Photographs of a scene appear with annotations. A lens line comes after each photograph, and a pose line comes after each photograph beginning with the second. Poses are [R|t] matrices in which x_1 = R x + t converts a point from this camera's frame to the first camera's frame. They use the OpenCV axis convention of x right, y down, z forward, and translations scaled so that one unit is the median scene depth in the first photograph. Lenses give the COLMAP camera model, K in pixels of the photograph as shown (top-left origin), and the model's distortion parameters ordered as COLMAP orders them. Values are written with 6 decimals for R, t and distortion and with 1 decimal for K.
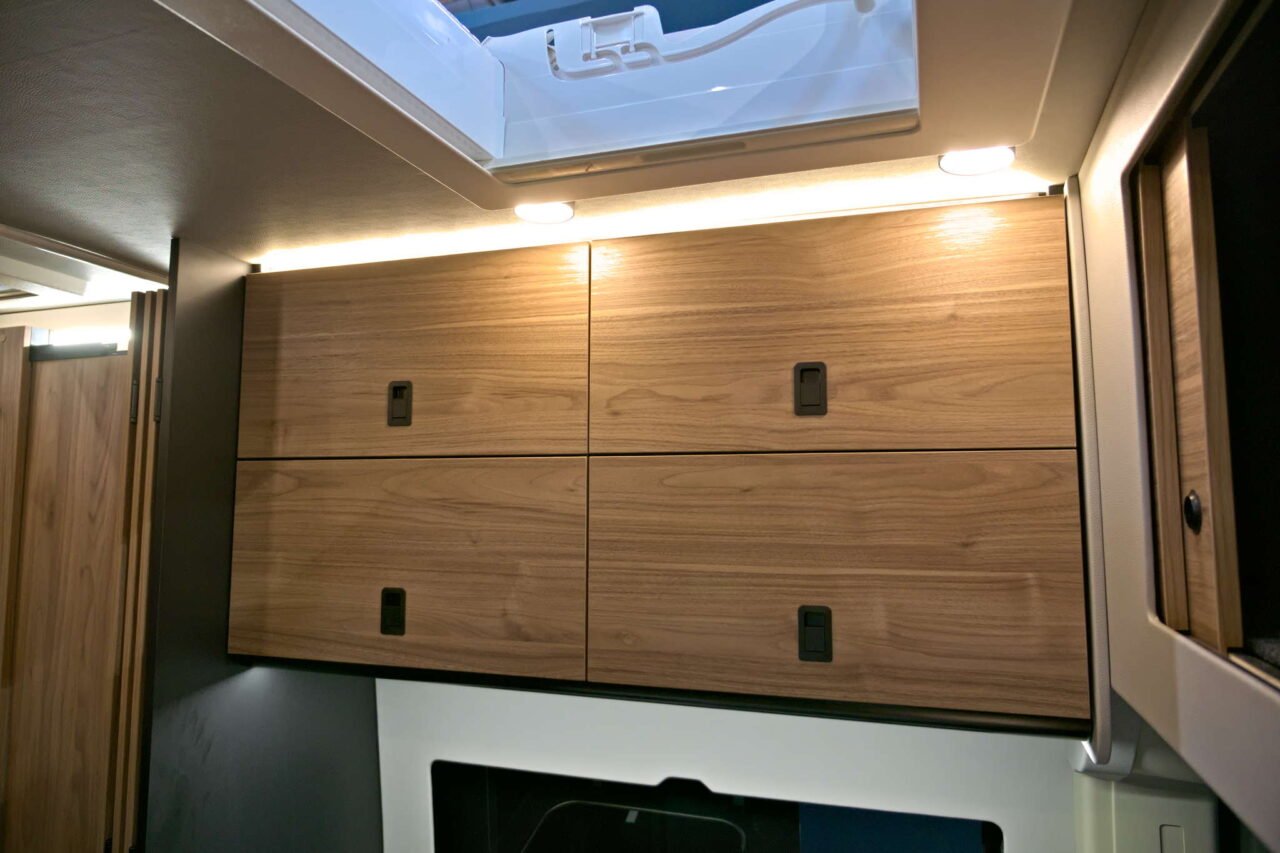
lens RADIAL K [[858.5, 0, 638.5], [0, 858.5, 426.7], [0, 0, 1]] dist [-0.007286, 0.001476]
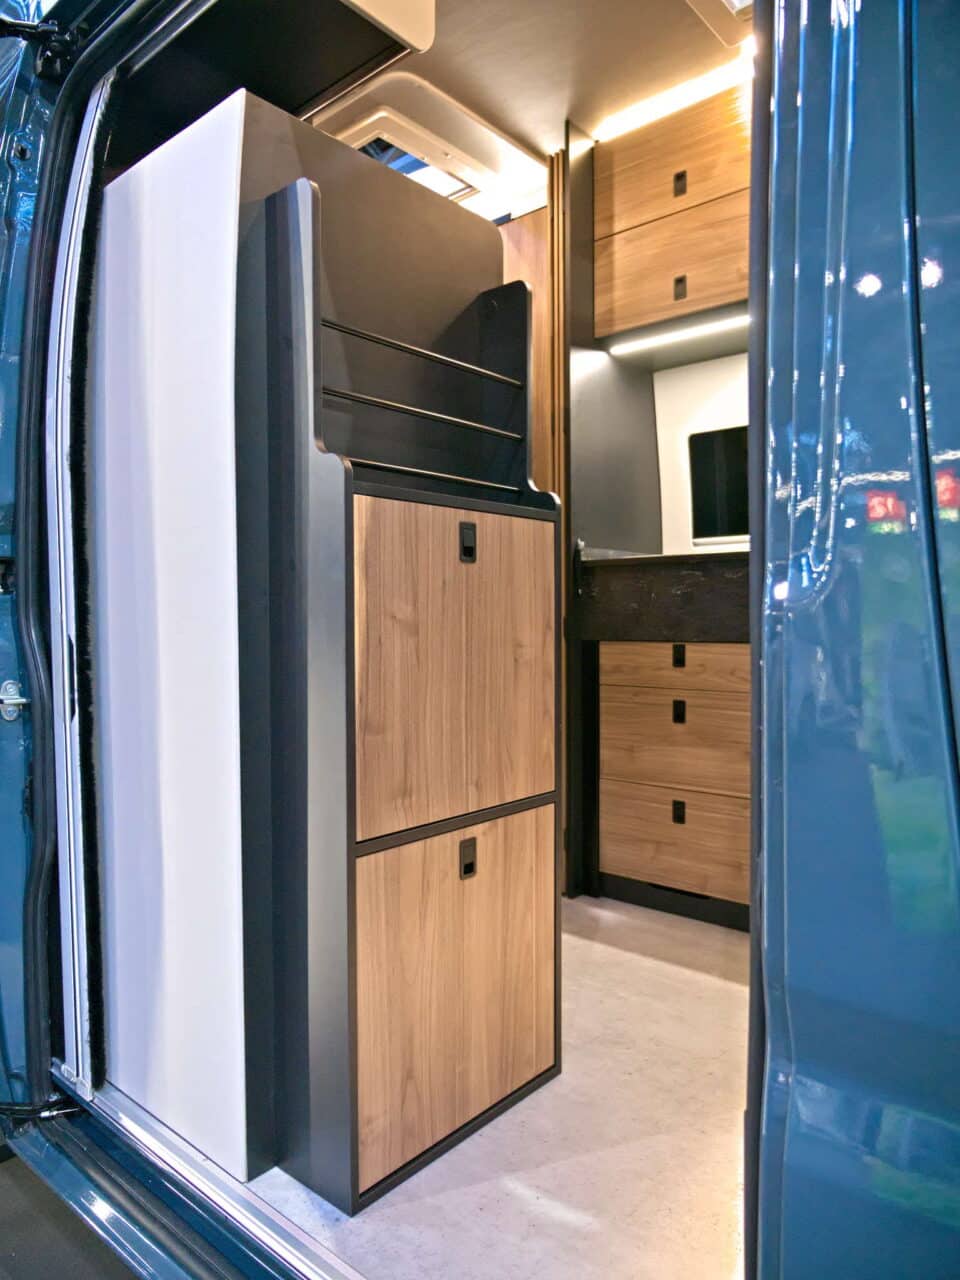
lens RADIAL K [[874.0, 0, 478.7], [0, 874.0, 637.0], [0, 0, 1]] dist [0.011371, -0.003710]
pose [[0.925374, -0.002951, -0.379044, 0.053064], [0.046261, 0.993374, 0.105206, 0.748293], [0.376221, -0.114890, 0.919379, -1.110658]]
